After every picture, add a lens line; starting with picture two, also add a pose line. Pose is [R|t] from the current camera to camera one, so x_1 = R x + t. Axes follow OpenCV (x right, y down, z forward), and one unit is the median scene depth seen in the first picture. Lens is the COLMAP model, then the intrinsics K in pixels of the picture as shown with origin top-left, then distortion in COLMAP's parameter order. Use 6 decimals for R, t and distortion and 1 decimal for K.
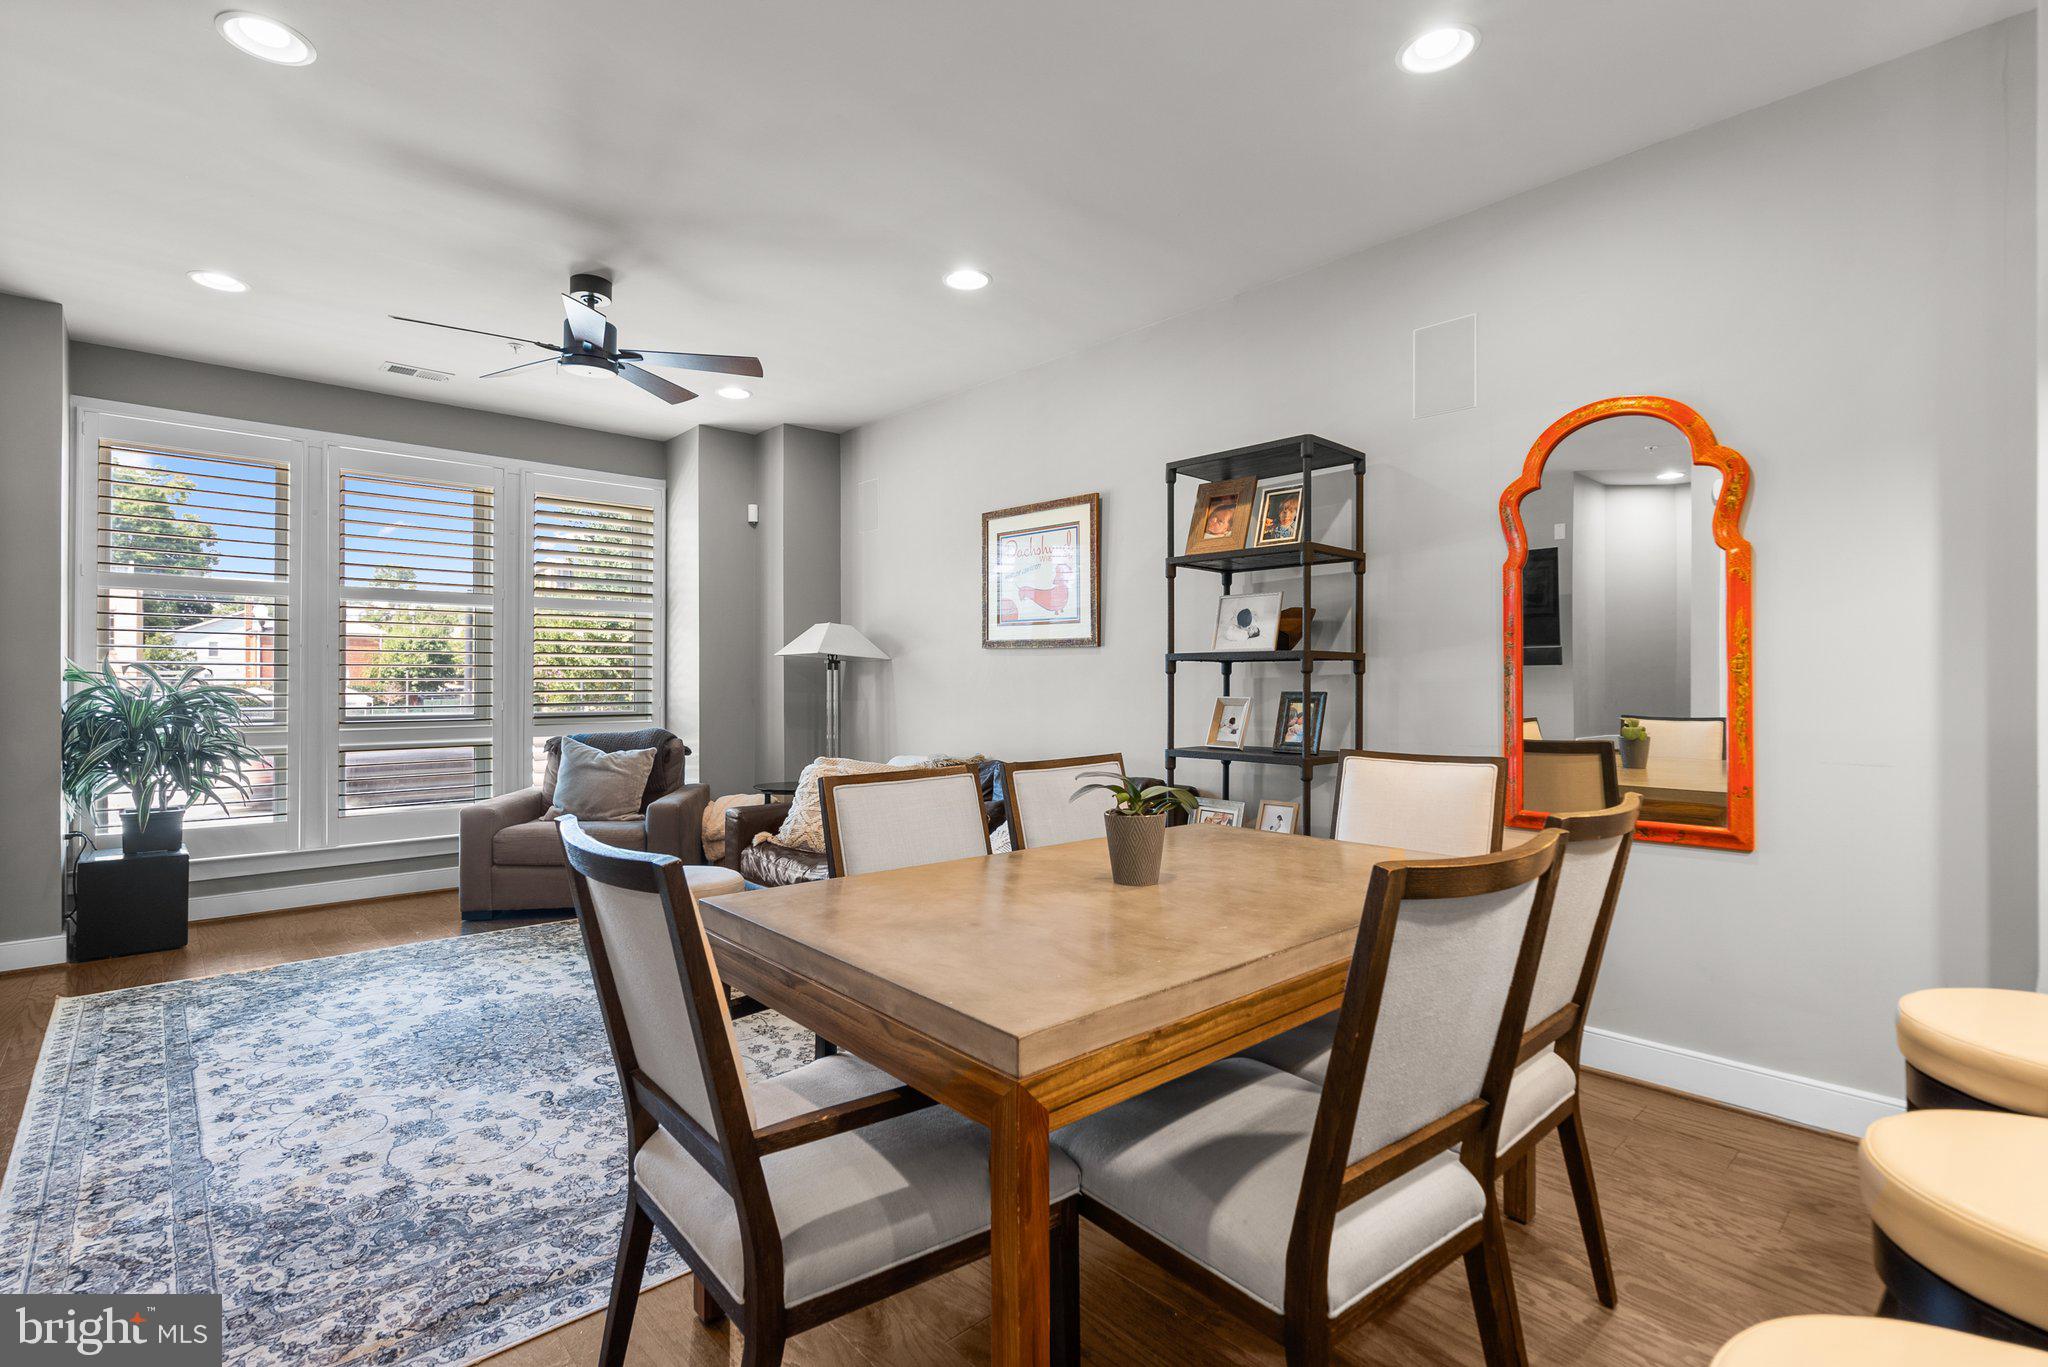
lens RADIAL K [[940.0, 0, 1002.8], [0, 940.0, 676.7], [0, 0, 1]] dist [-0.007013, 0.003228]
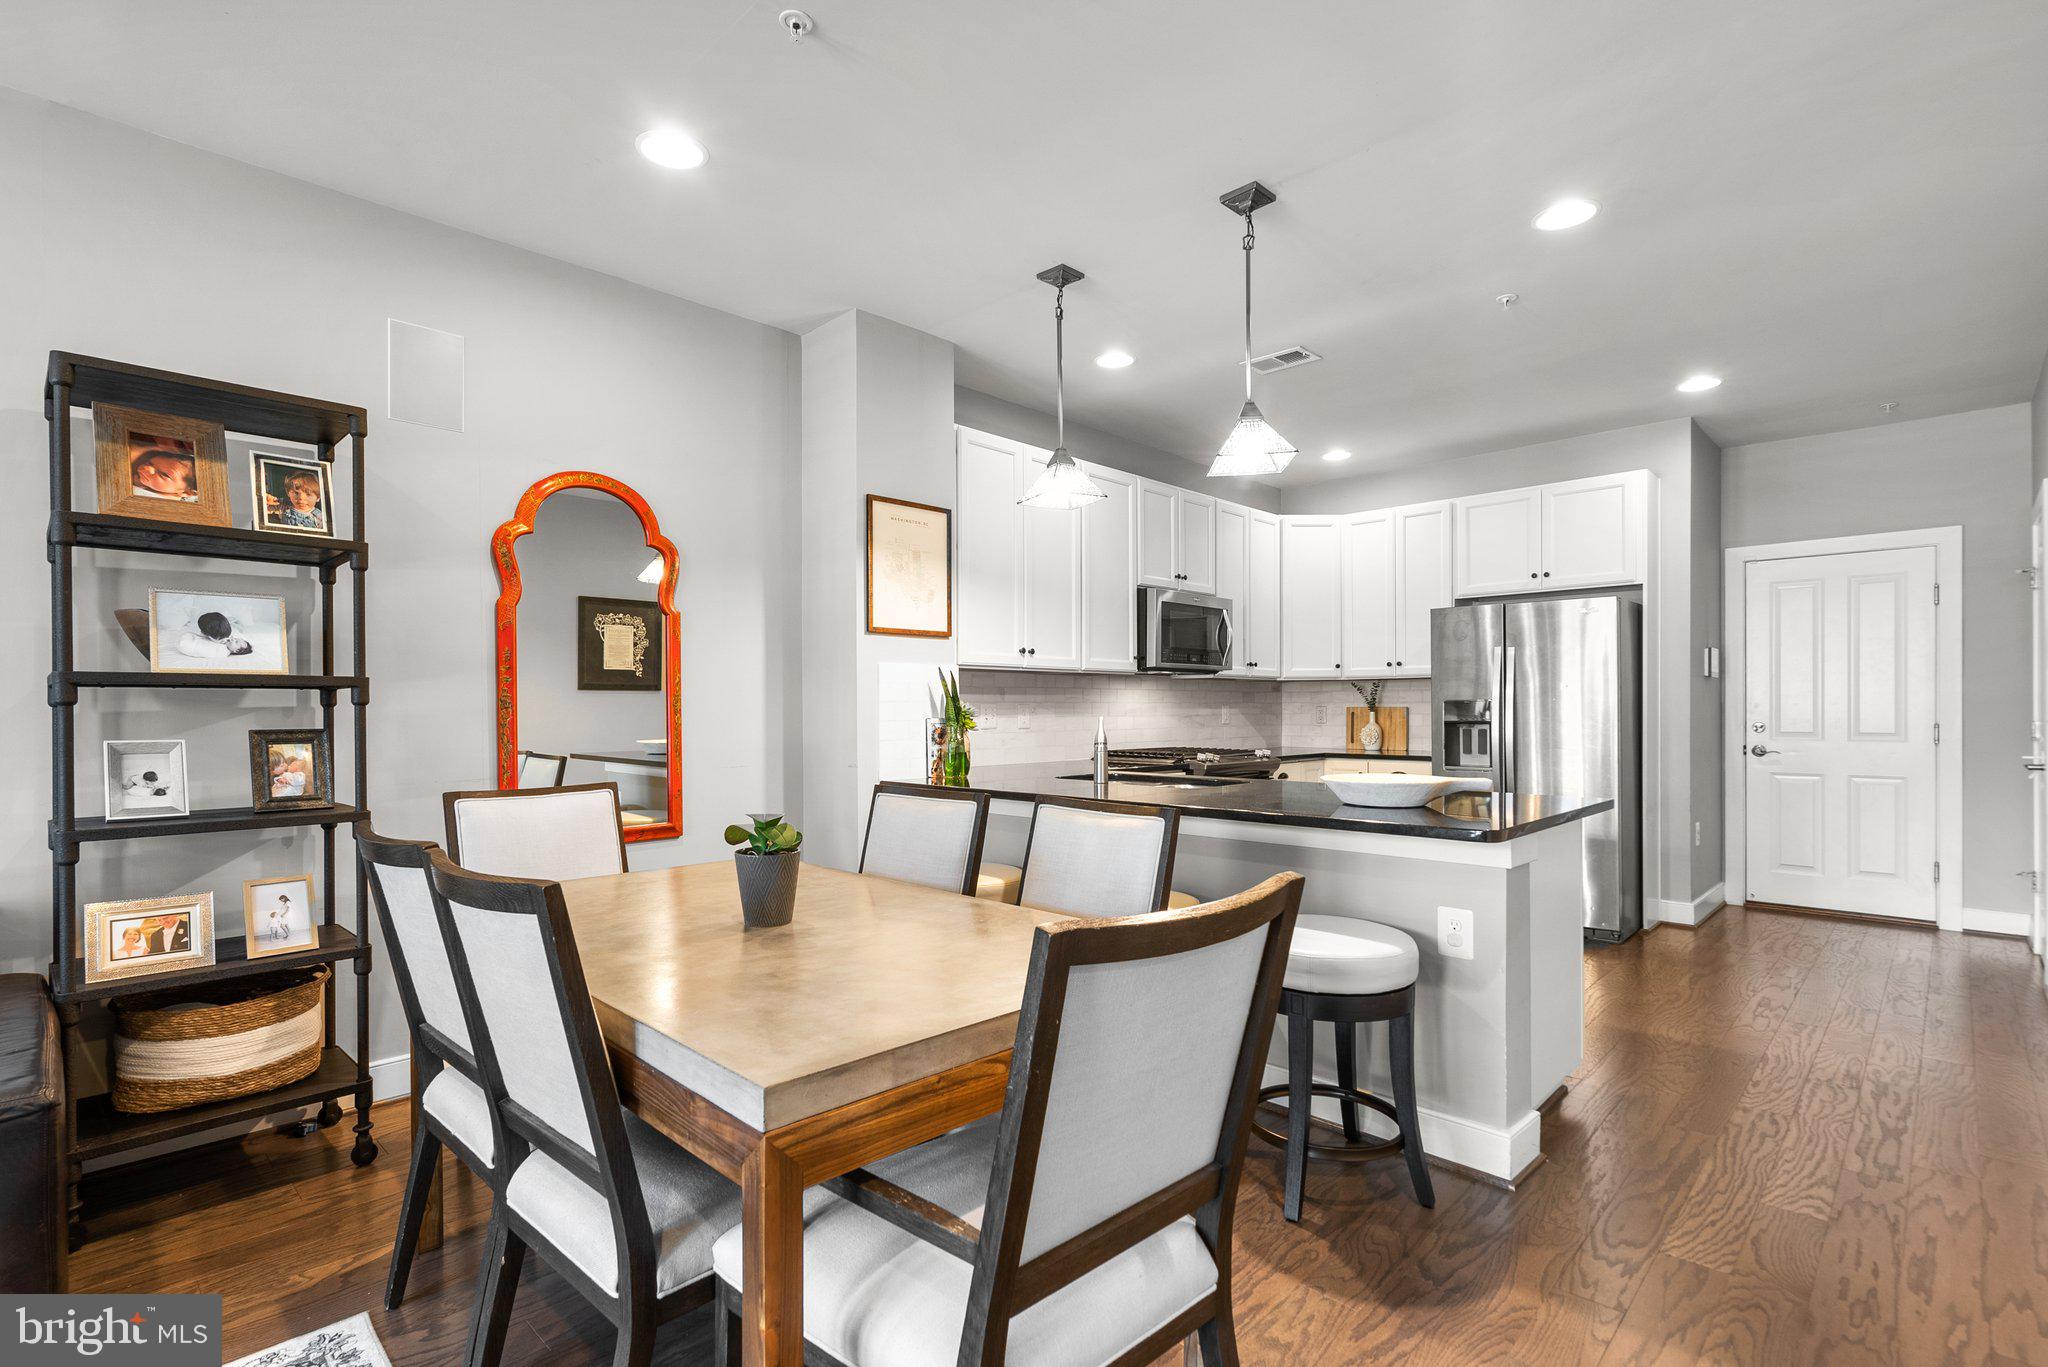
lens RADIAL K [[940.0, 0, 1012.3], [0, 940.0, 707.8], [0, 0, 1]] dist [-0.007013, 0.003228]
pose [[-0.048254, 0.001913, 0.998833, -0.470960], [-0.000443, 0.999998, -0.001937, -0.000328], [-0.998835, -0.000536, -0.048253, 0.450530]]
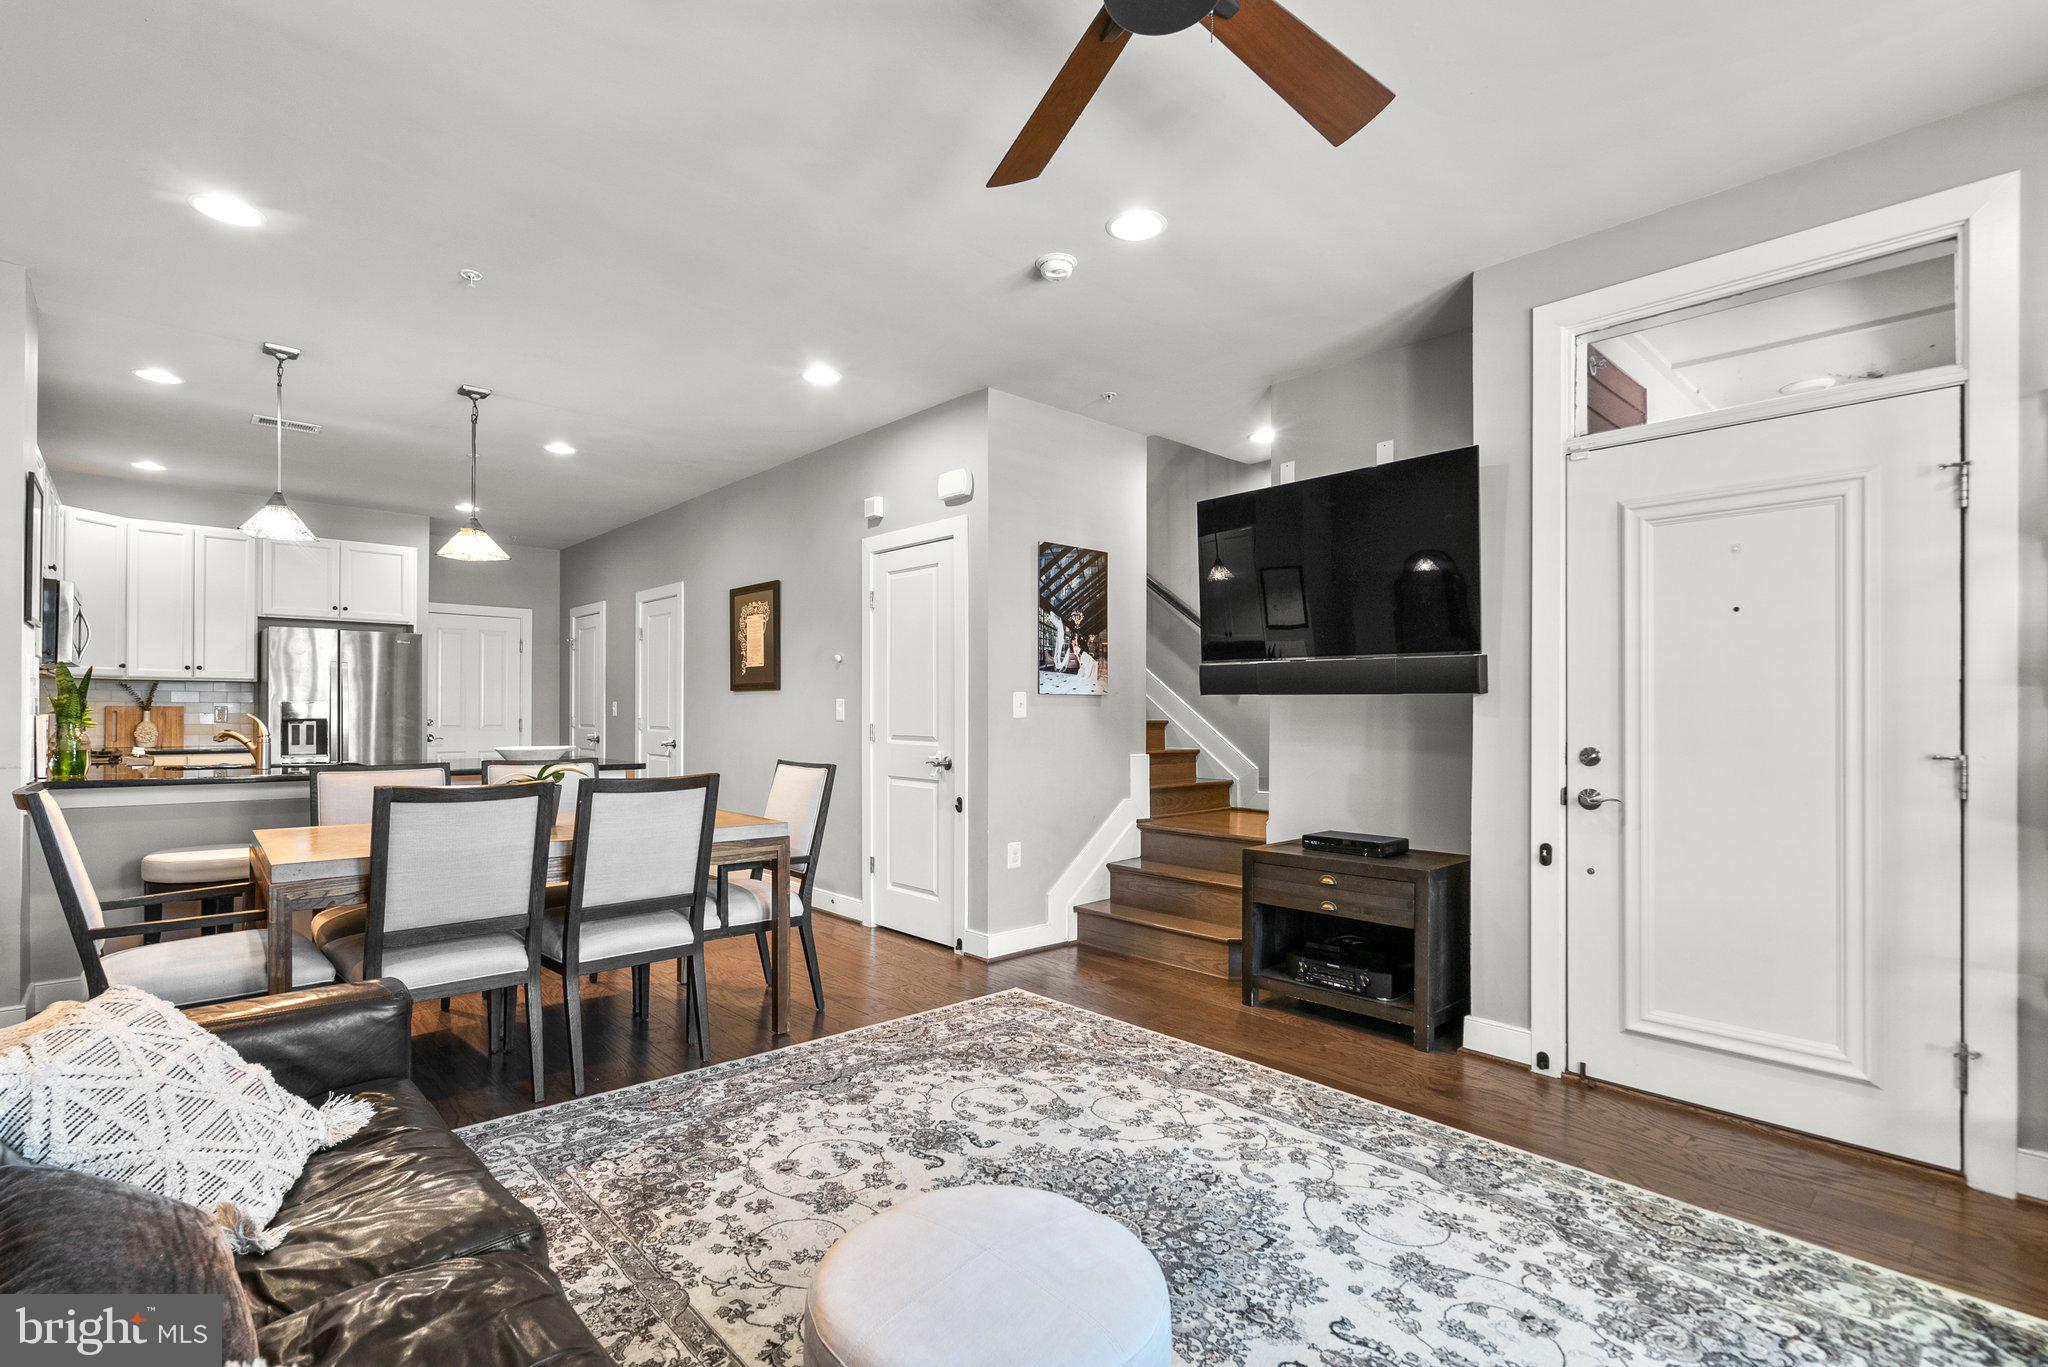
lens RADIAL K [[940.0, 0, 1002.9], [0, 940.0, 704.2], [0, 0, 1]] dist [-0.007013, 0.003228]
pose [[-0.999989, -0.004668, -0.000602, -0.409043], [-0.004660, 0.999904, -0.013018, 0.006267], [0.000663, -0.013016, -0.999915, 1.583617]]
